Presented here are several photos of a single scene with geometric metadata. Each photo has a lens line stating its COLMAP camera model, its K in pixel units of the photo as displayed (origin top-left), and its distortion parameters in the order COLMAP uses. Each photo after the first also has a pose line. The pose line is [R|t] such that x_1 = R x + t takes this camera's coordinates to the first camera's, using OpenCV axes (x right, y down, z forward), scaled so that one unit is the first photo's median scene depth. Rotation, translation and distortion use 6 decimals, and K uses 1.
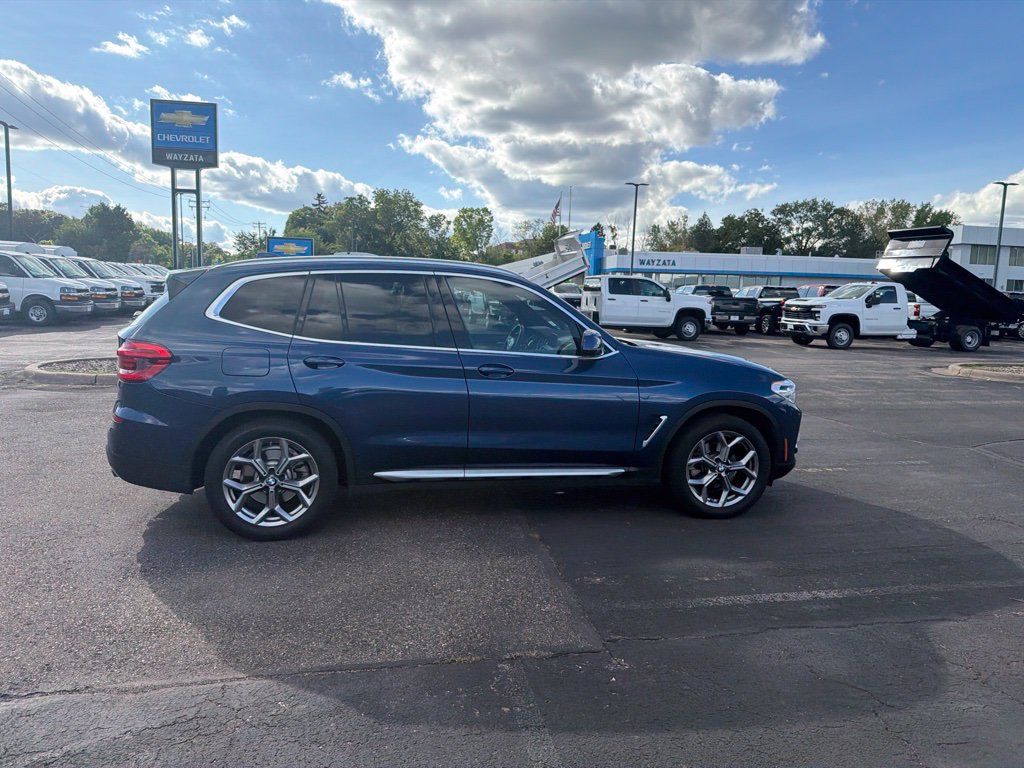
lens RADIAL K [[704.5, 0, 513.2], [0, 704.5, 396.8], [0, 0, 1]] dist [0.140894, -0.256796]
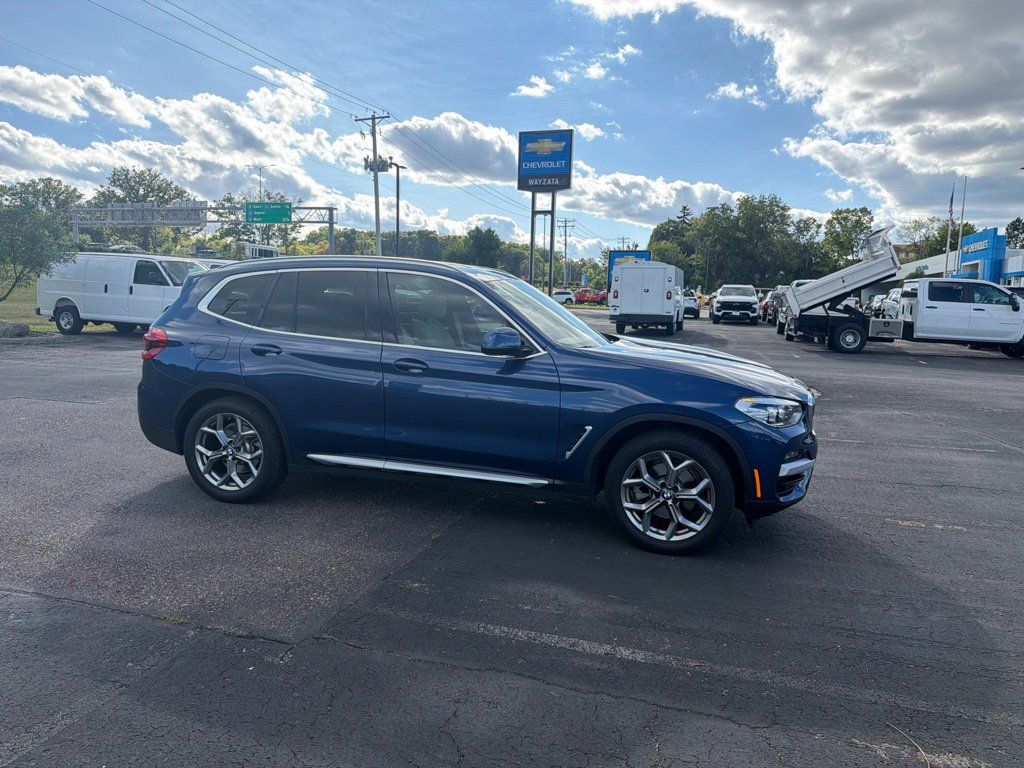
lens RADIAL K [[715.7, 0, 518.4], [0, 715.7, 387.6], [0, 0, 1]] dist [0.029767, -0.036922]
pose [[0.880332, 0.058713, -0.470711, 0.048706], [-0.071708, 0.997378, -0.009705, -0.000541], [0.468907, 0.042298, 0.882234, 0.014824]]
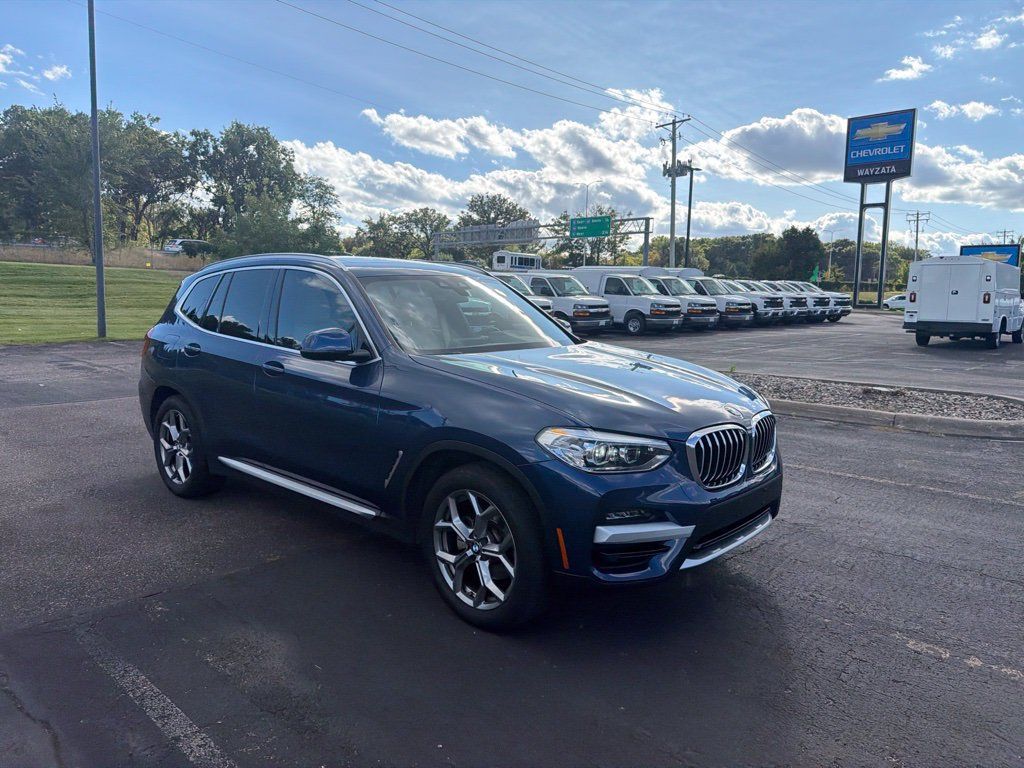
lens RADIAL K [[708.9, 0, 520.0], [0, 708.9, 395.0], [0, 0, 1]] dist [0.089233, -0.123167]
pose [[0.582565, 0.095268, -0.807181, 0.076265], [-0.118313, 0.992469, 0.031747, -0.005882], [0.804127, 0.077006, 0.589449, 0.058676]]
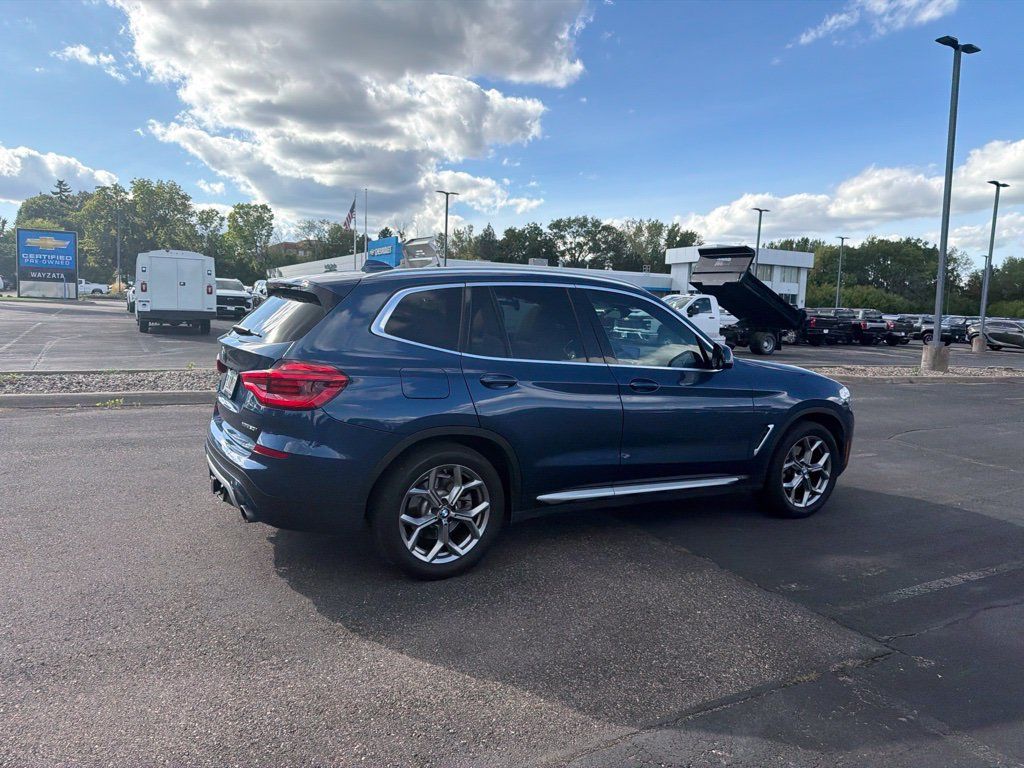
lens RADIAL K [[707.7, 0, 511.3], [0, 707.7, 406.0], [0, 0, 1]] dist [0.079776, -0.106306]
pose [[0.955470, -0.030810, 0.293476, -0.040952], [0.029519, 0.999525, 0.008829, -0.001846], [-0.293608, 0.000227, 0.955926, 0.009020]]
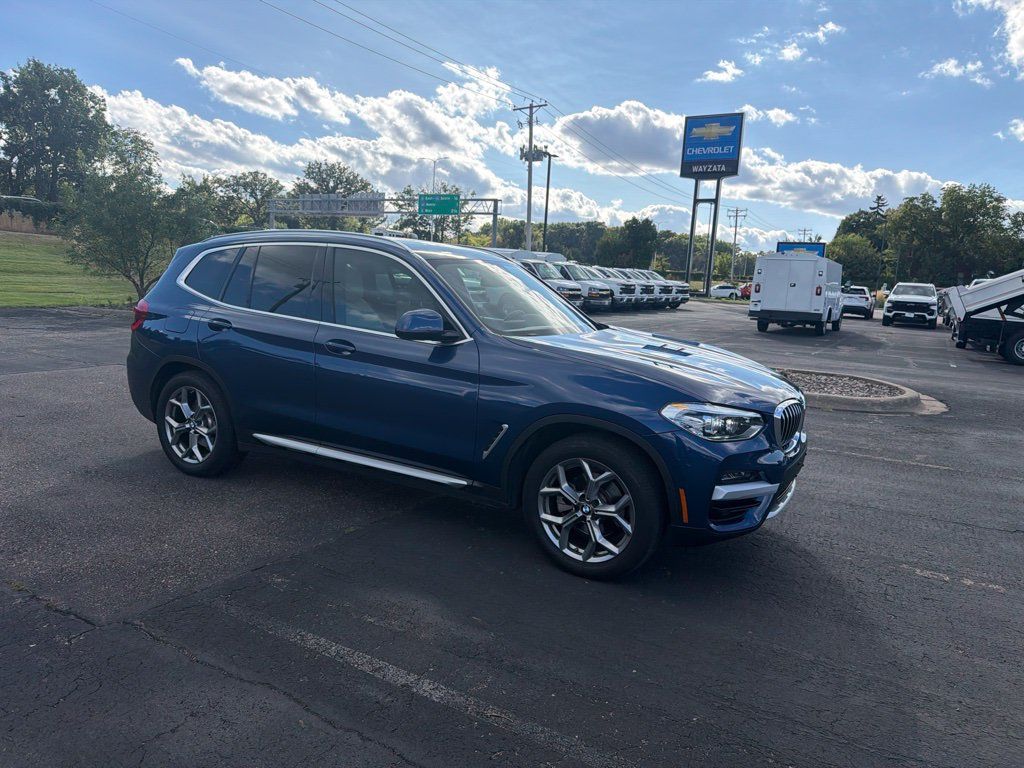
lens RADIAL K [[714.1, 0, 518.8], [0, 714.1, 399.3], [0, 0, 1]] dist [0.048351, -0.068750]
pose [[0.747432, 0.122568, -0.652934, 0.064989], [-0.128413, 0.990953, 0.039023, -0.002916], [0.651810, 0.054678, 0.756409, 0.036126]]
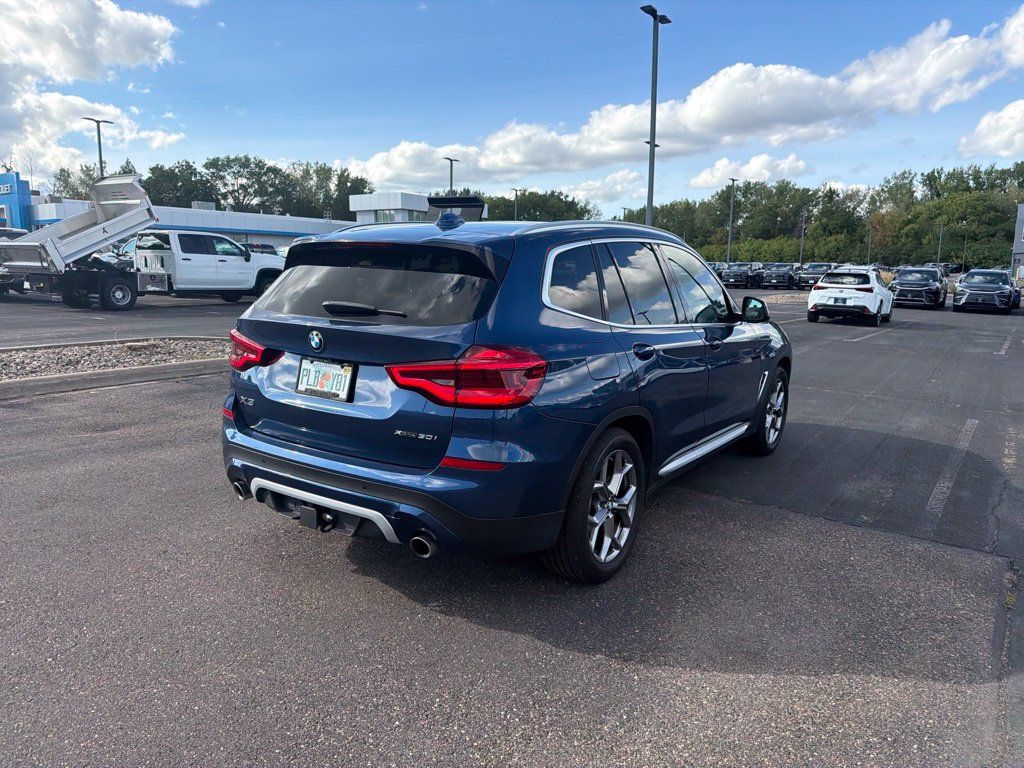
lens RADIAL K [[718.3, 0, 513.6], [0, 718.3, 406.0], [0, 0, 1]] dist [0.010020, -0.007339]
pose [[0.732323, -0.144997, 0.665341, -0.073890], [0.098963, 0.989356, 0.106684, -0.006945], [-0.673727, -0.012283, 0.738878, 0.038210]]
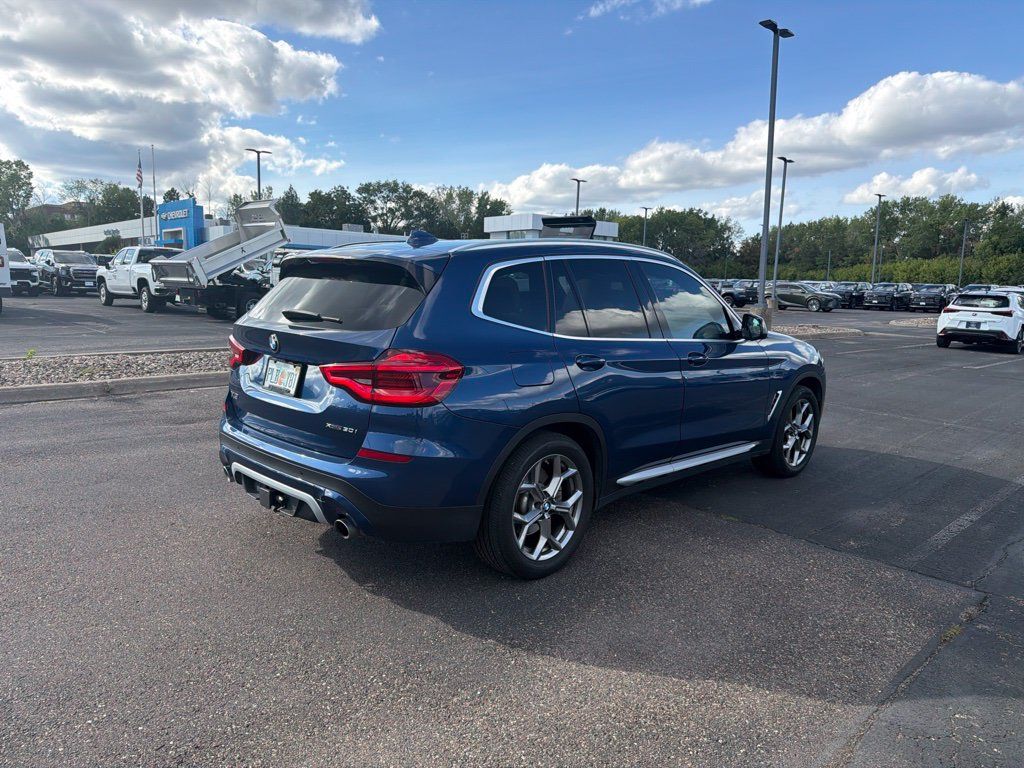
lens RADIAL K [[712.3, 0, 512.4], [0, 712.3, 408.0], [0, 0, 1]] dist [0.054348, -0.067036]
pose [[0.846327, -0.098938, 0.523395, -0.063390], [0.074176, 0.994915, 0.068129, -0.004596], [-0.527475, -0.018836, 0.849362, 0.024476]]
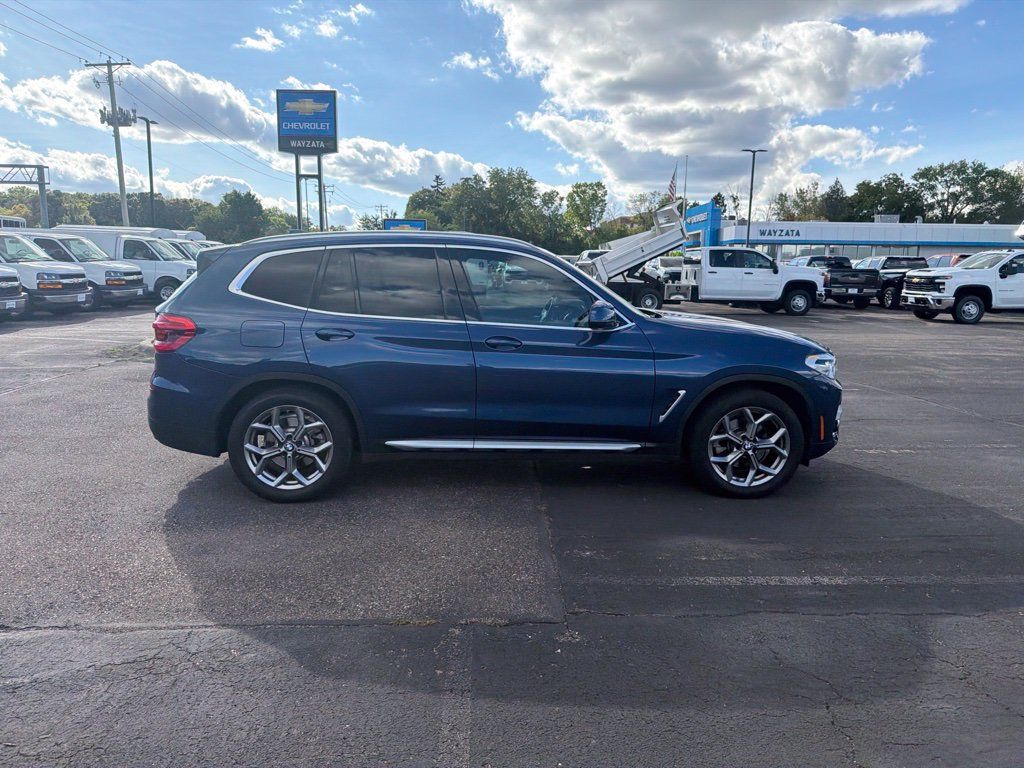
lens RADIAL K [[713.4, 0, 515.3], [0, 713.4, 392.8], [0, 0, 1]] dist [0.032402, -0.037410]
pose [[0.987537, 0.011895, -0.156940, 0.012361], [-0.007853, 0.999622, 0.026351, 0.000602], [0.157194, -0.024791, 0.987257, 0.000962]]
